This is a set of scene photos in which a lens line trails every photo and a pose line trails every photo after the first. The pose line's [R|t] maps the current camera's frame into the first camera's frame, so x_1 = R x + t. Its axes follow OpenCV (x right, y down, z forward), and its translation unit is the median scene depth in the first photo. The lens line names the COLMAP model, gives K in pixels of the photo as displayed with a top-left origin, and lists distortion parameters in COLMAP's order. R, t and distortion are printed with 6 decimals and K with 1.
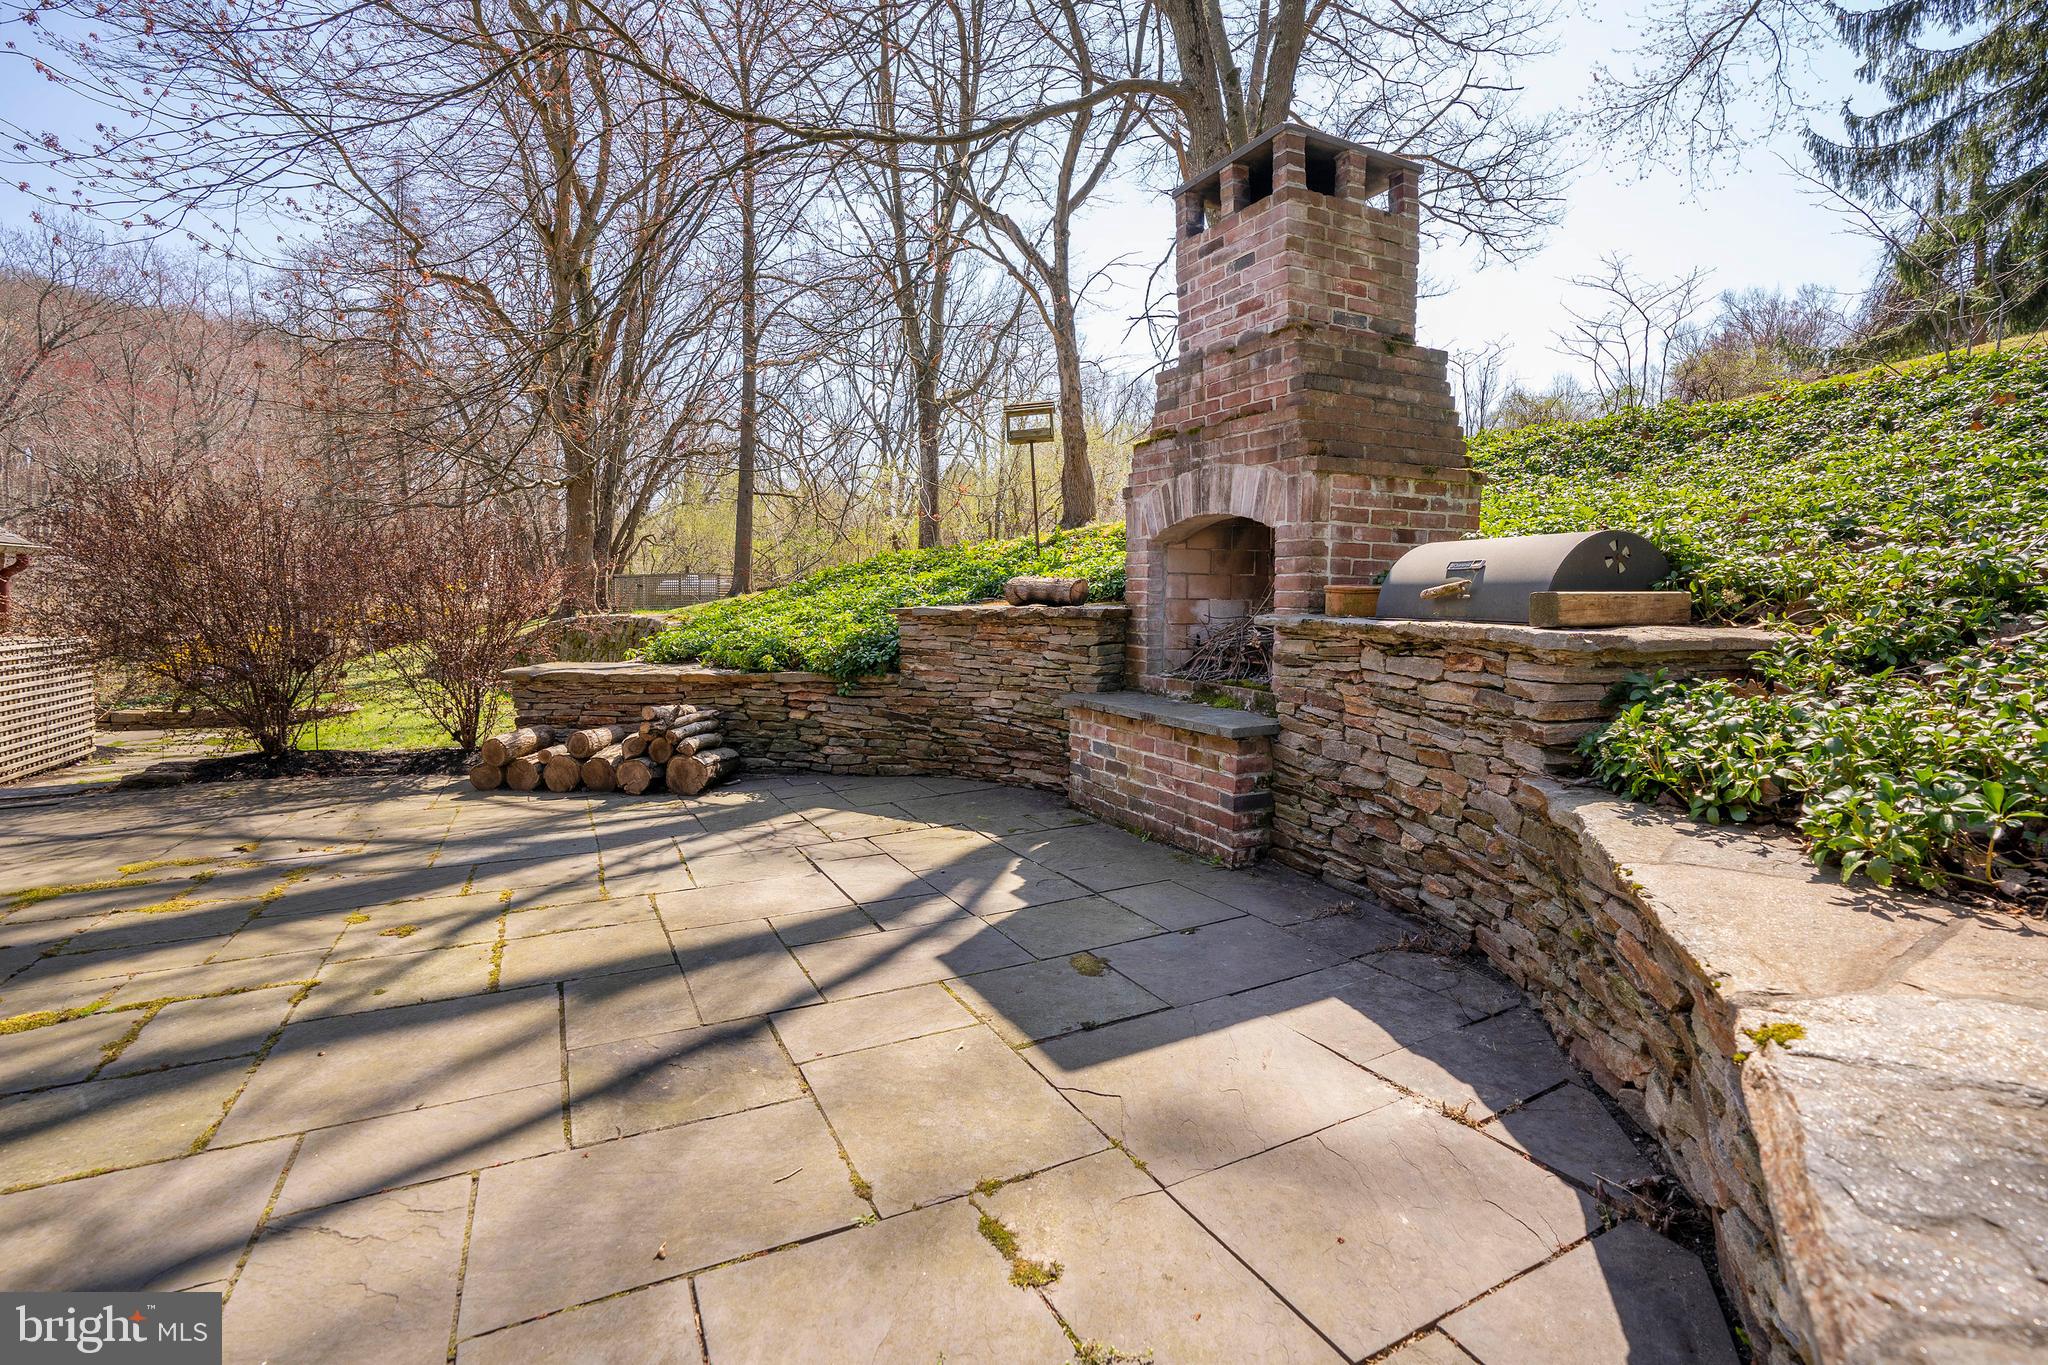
lens RADIAL K [[940.7, 0, 1073.3], [0, 940.7, 596.5], [0, 0, 1]] dist [-0.053617, 0.013259]
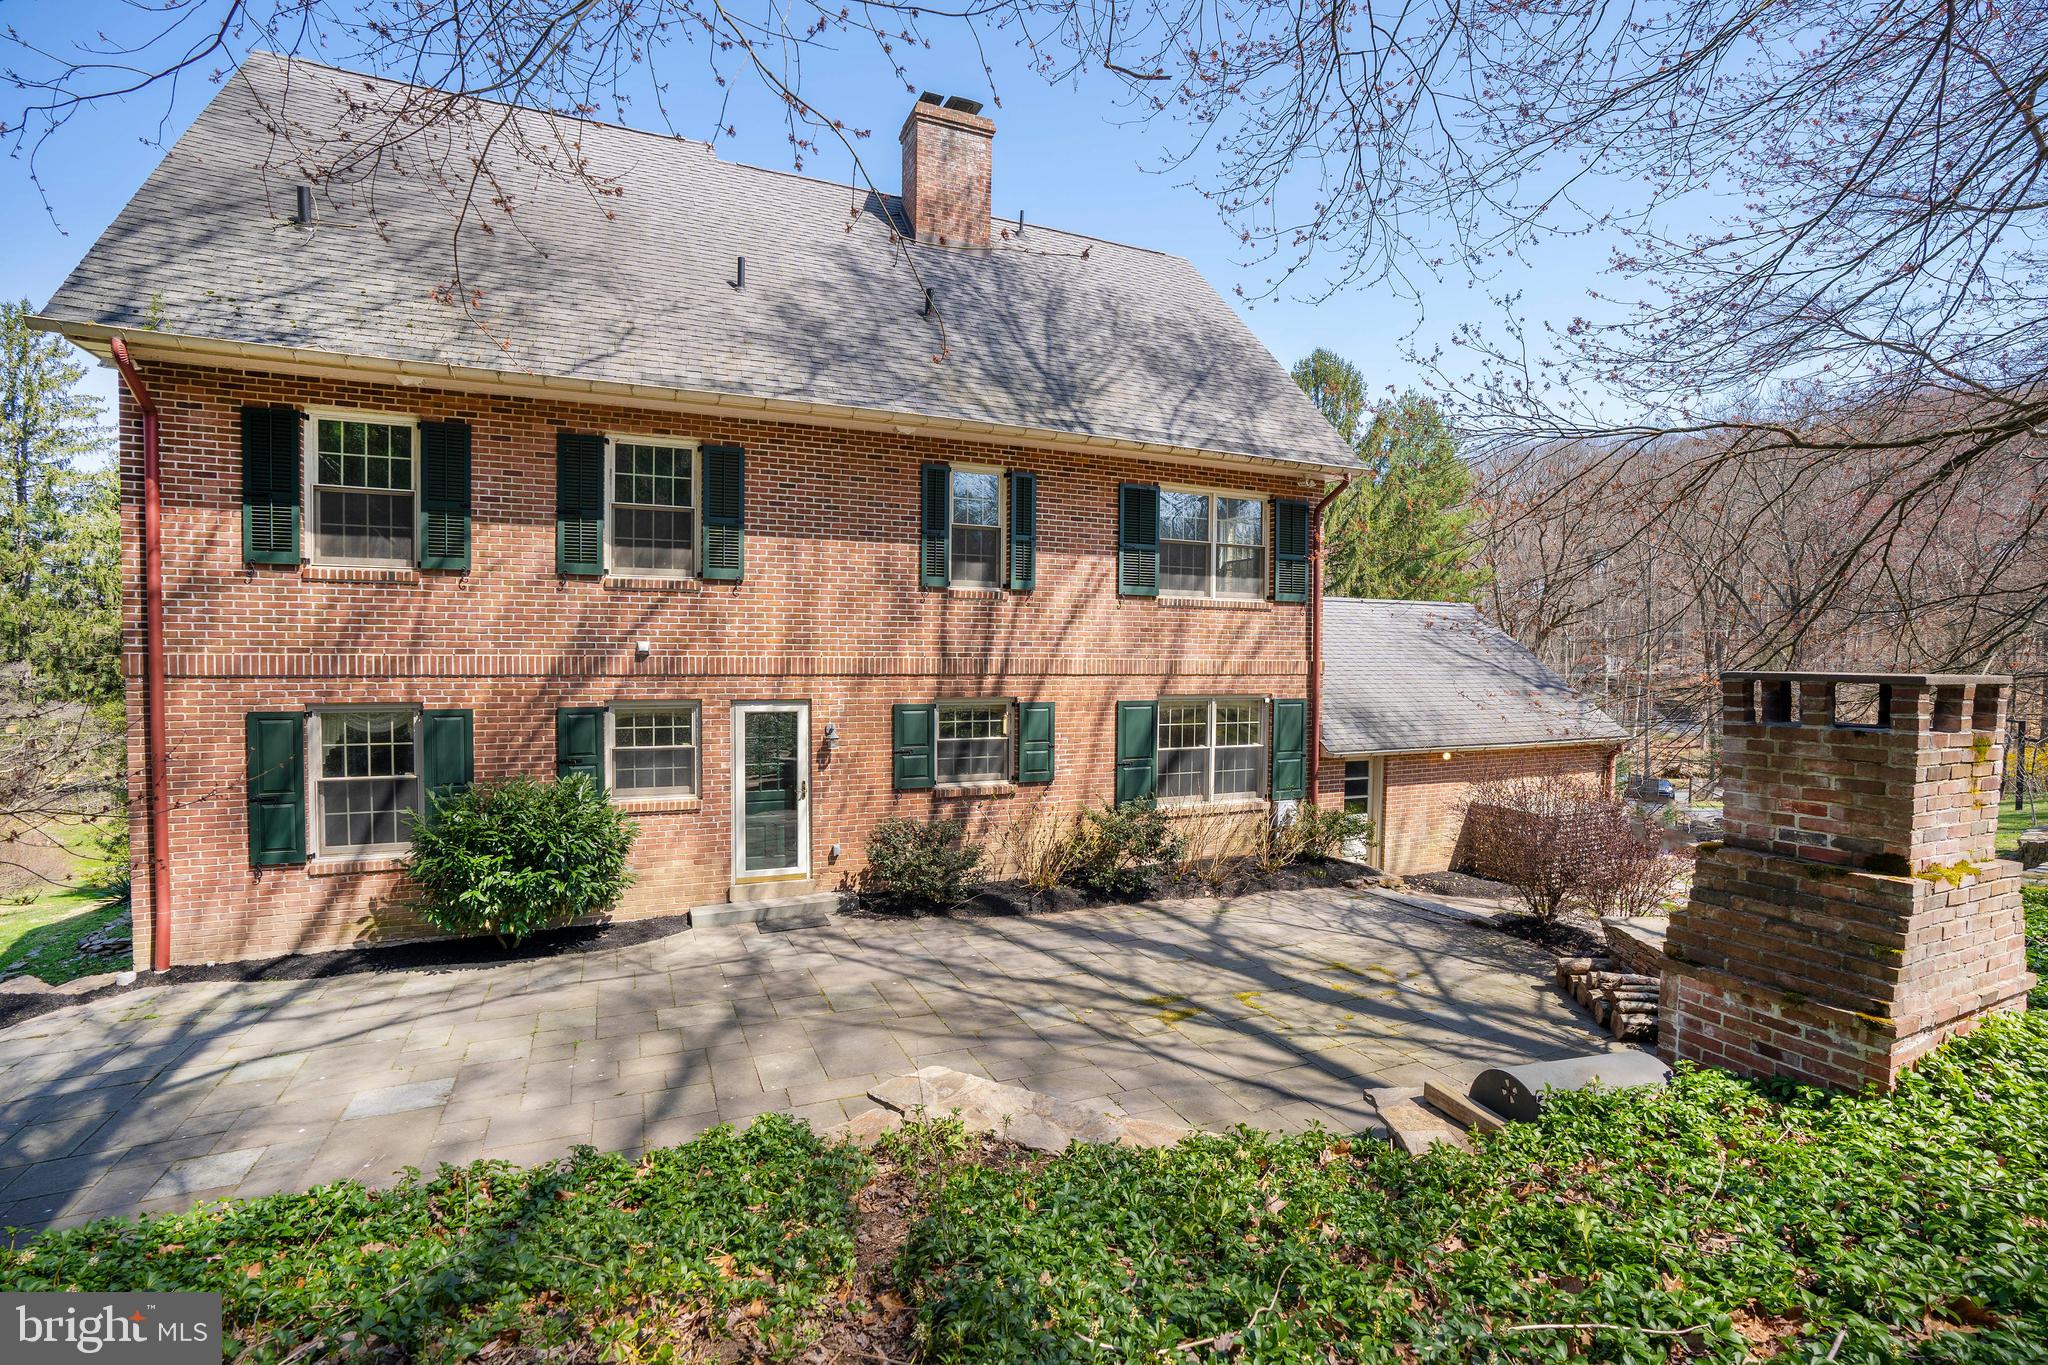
lens RADIAL K [[940.7, 0, 1044.0], [0, 940.7, 682.8], [0, 0, 1]] dist [-0.053617, 0.013259]
pose [[-0.076369, 0.028911, -0.996660, 1.396916], [-0.009775, 0.999510, 0.029743, -0.494273], [0.997032, 0.012014, -0.076049, 0.203778]]
